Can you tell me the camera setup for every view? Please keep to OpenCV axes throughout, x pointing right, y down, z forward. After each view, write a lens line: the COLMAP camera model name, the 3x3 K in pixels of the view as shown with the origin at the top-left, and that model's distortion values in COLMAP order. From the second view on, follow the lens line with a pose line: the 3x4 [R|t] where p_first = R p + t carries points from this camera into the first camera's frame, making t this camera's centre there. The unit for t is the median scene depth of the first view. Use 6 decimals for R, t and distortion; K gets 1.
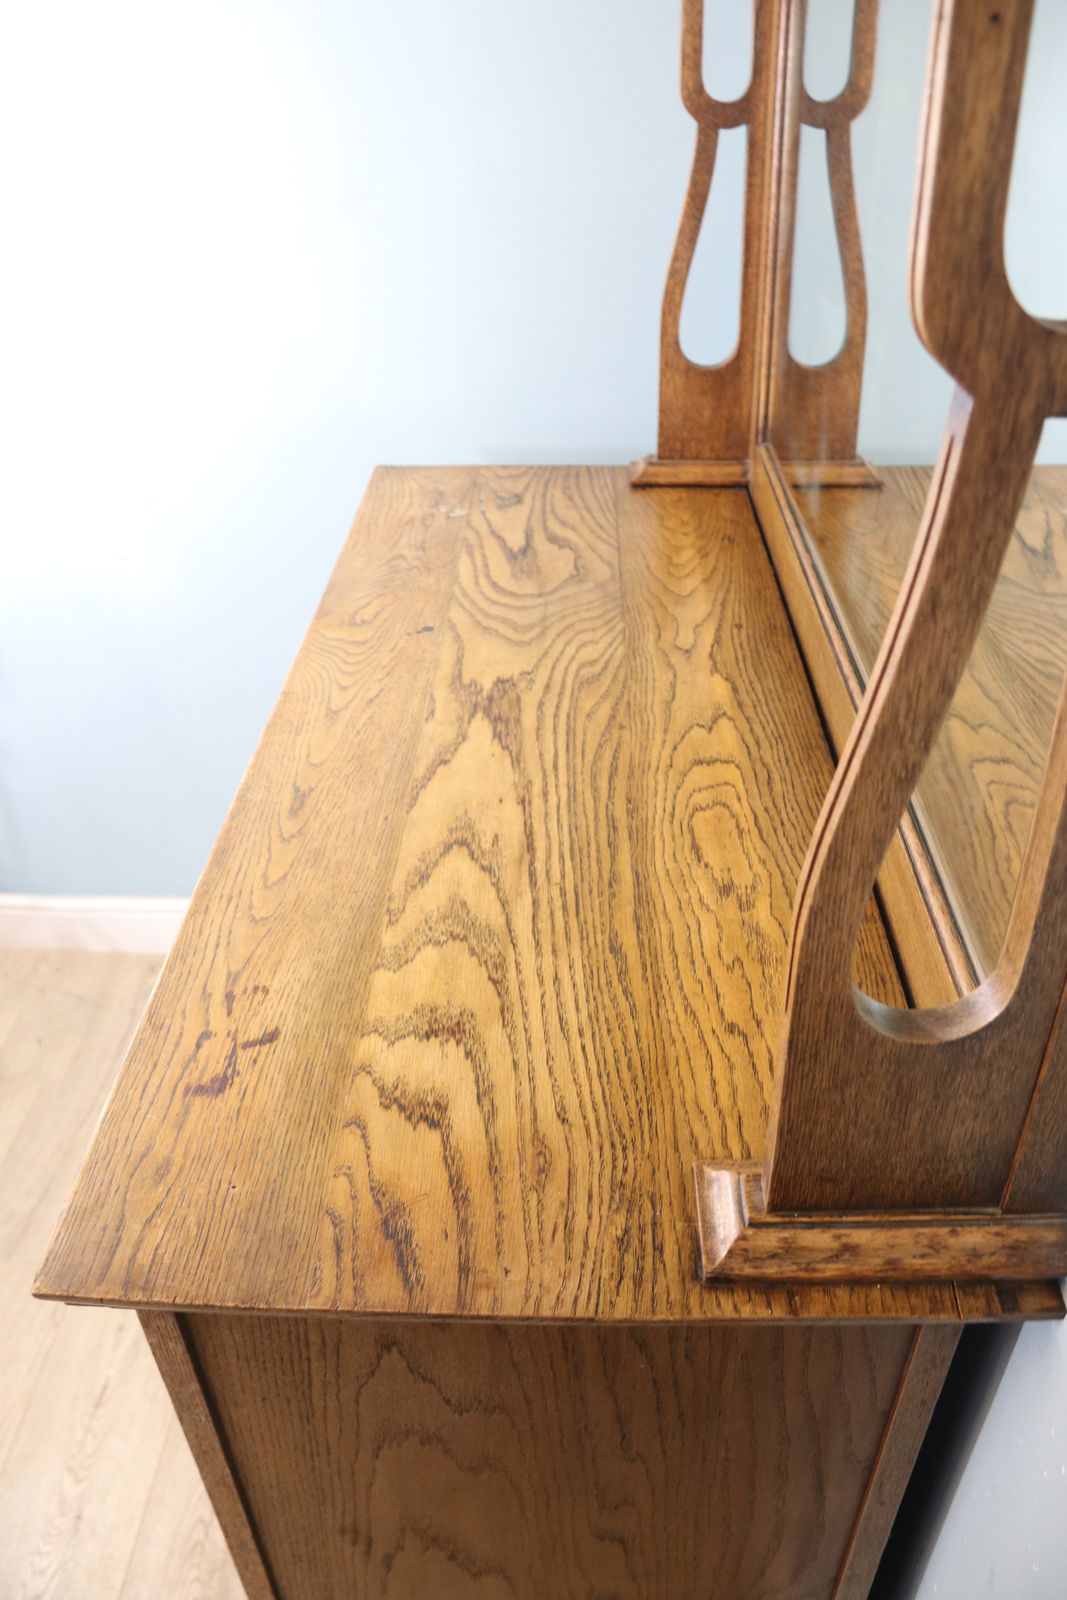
lens RADIAL K [[1252.4, 0, 533.5], [0, 1252.4, 800.0], [0, 0, 1]] dist [-0.191548, 0.121753]
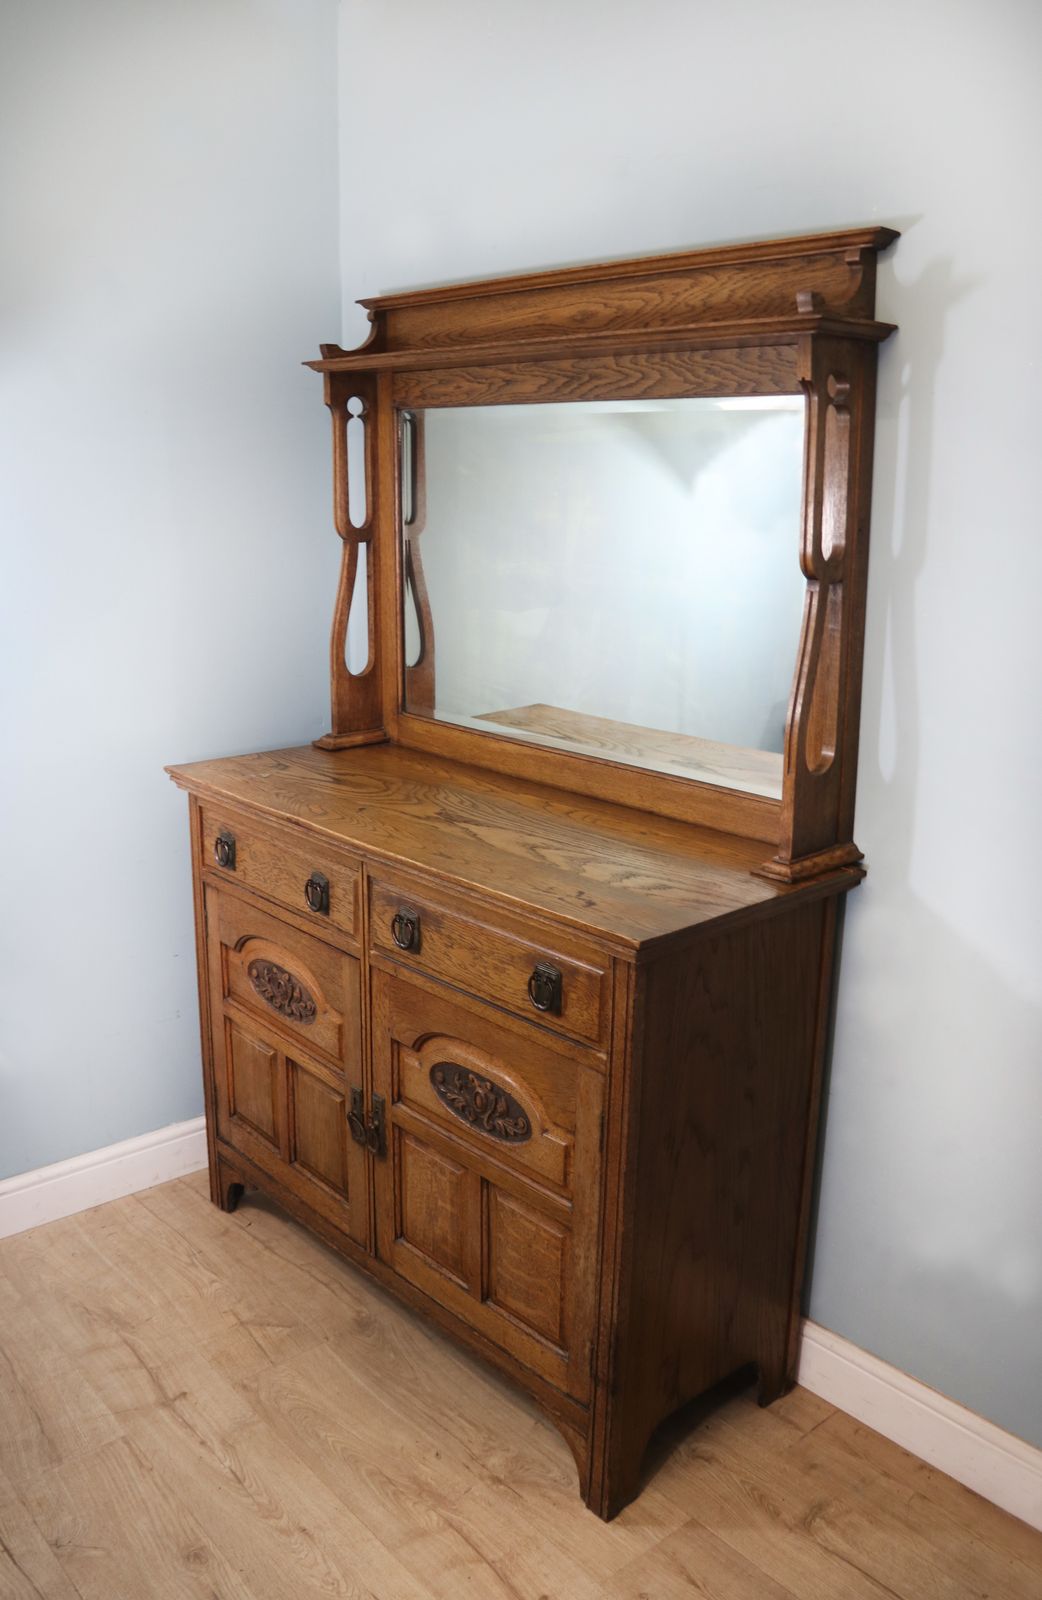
lens RADIAL K [[1335.3, 0, 489.2], [0, 1335.3, 769.8], [0, 0, 1]] dist [-0.181269, 0.118991]
pose [[0.731290, -0.130145, 0.669535, -1.097300], [0.359055, 0.908058, -0.215664, 0.256128], [-0.579909, 0.398113, 0.710783, -0.412770]]
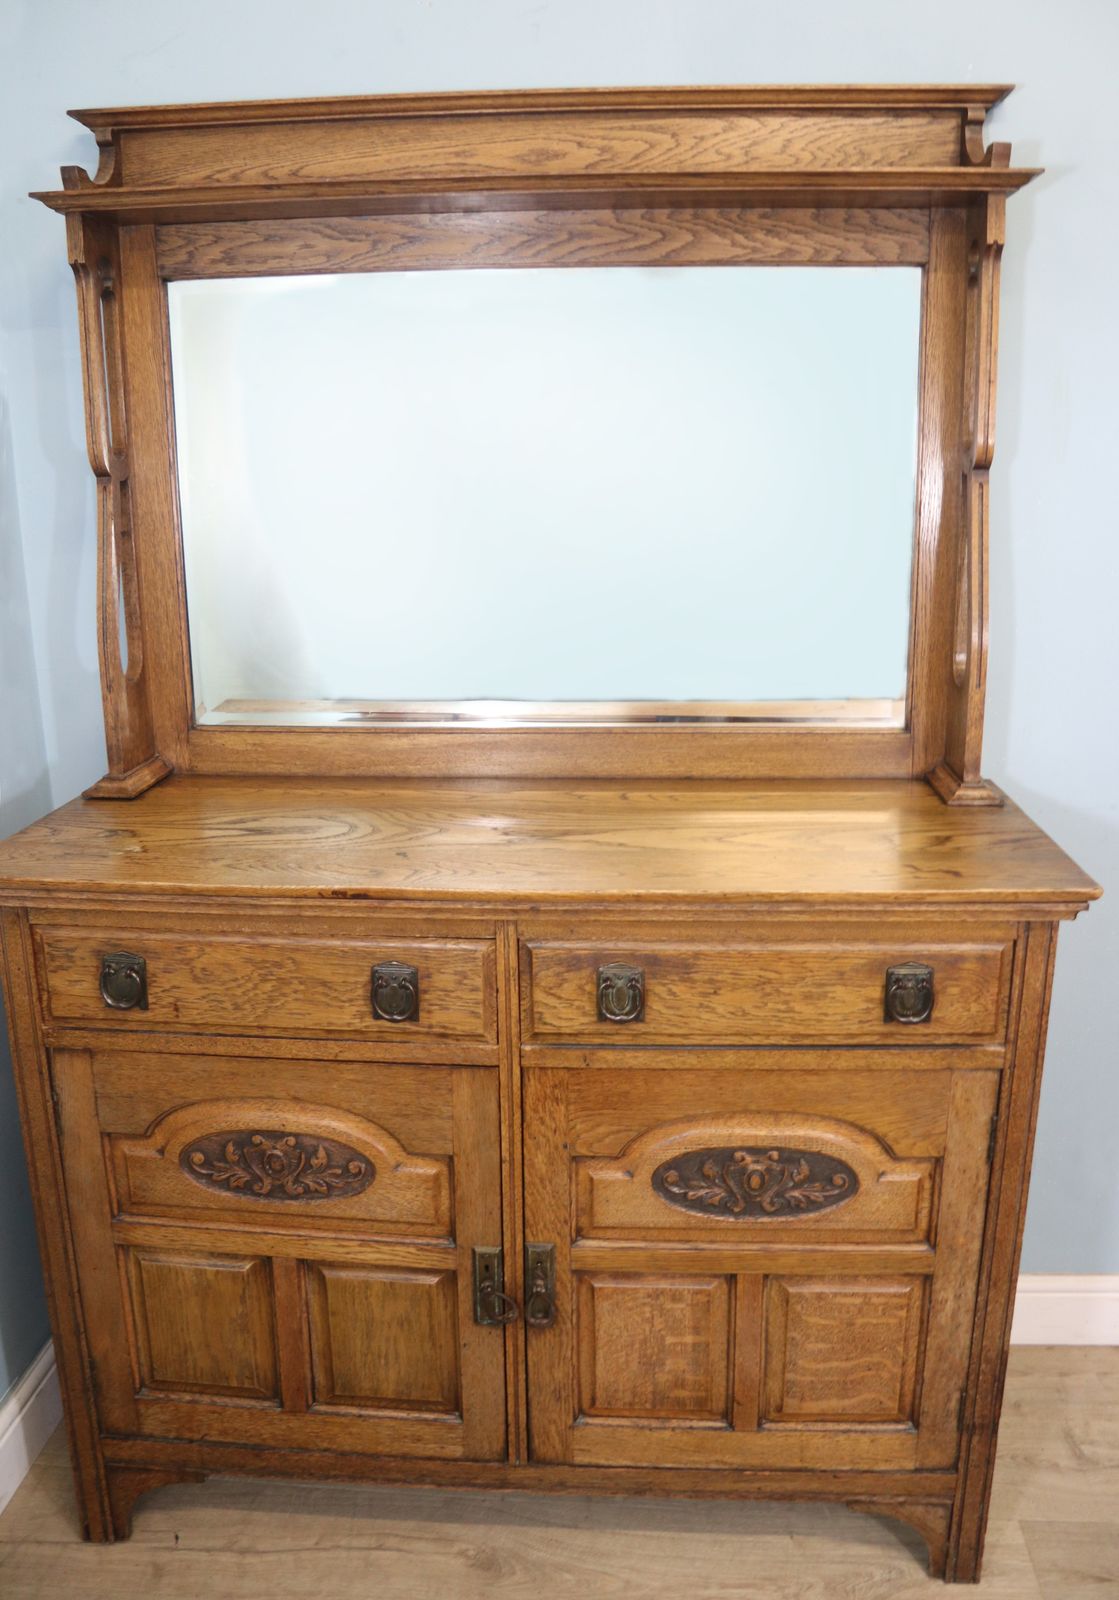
lens RADIAL K [[1324.2, 0, 560.1], [0, 1324.2, 765.7], [0, 0, 1]] dist [-0.183109, 0.123884]
pose [[0.022878, -0.212427, 0.976909, -1.162327], [0.558231, 0.813358, 0.163789, -0.297904], [-0.829370, 0.541594, 0.137191, 0.612044]]
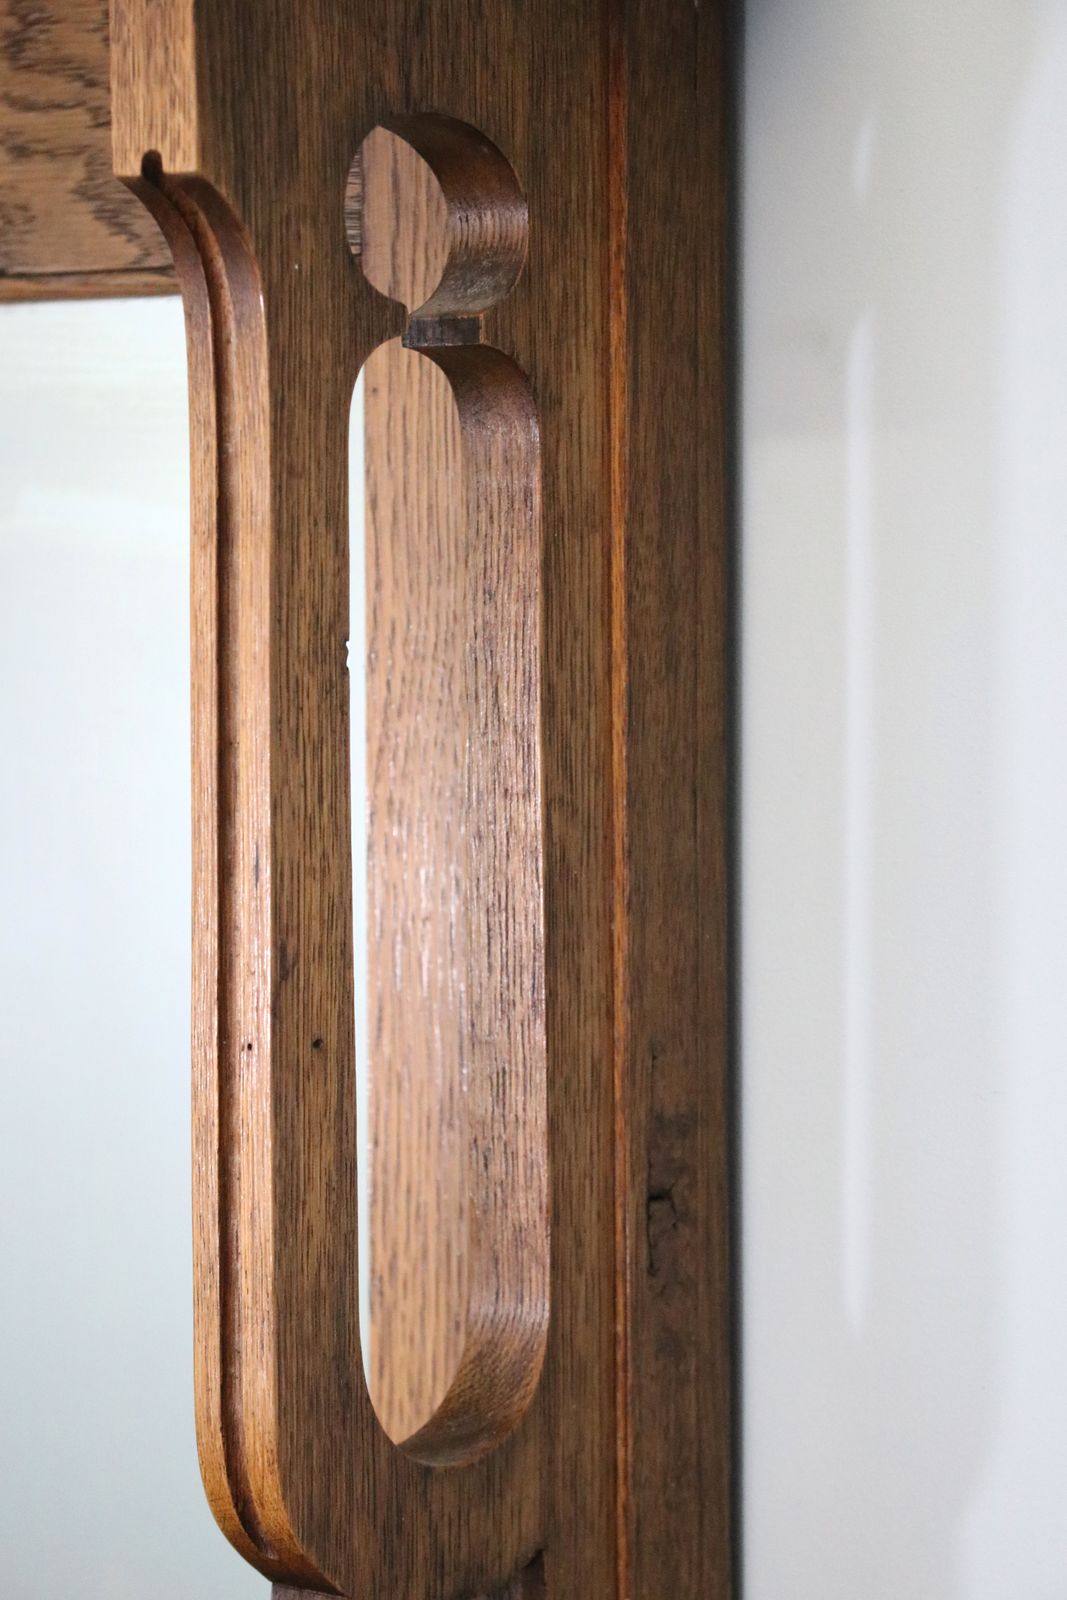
lens RADIAL K [[4364.9, 0, 533.5], [0, 4364.9, 800.0], [0, 0, 1]] dist [0.266681, -0.026424]
pose [[0.631852, -0.025102, 0.774682, -0.371924], [0.416935, 0.853562, -0.312406, 0.015066], [-0.653397, 0.520386, 0.549791, -0.142276]]
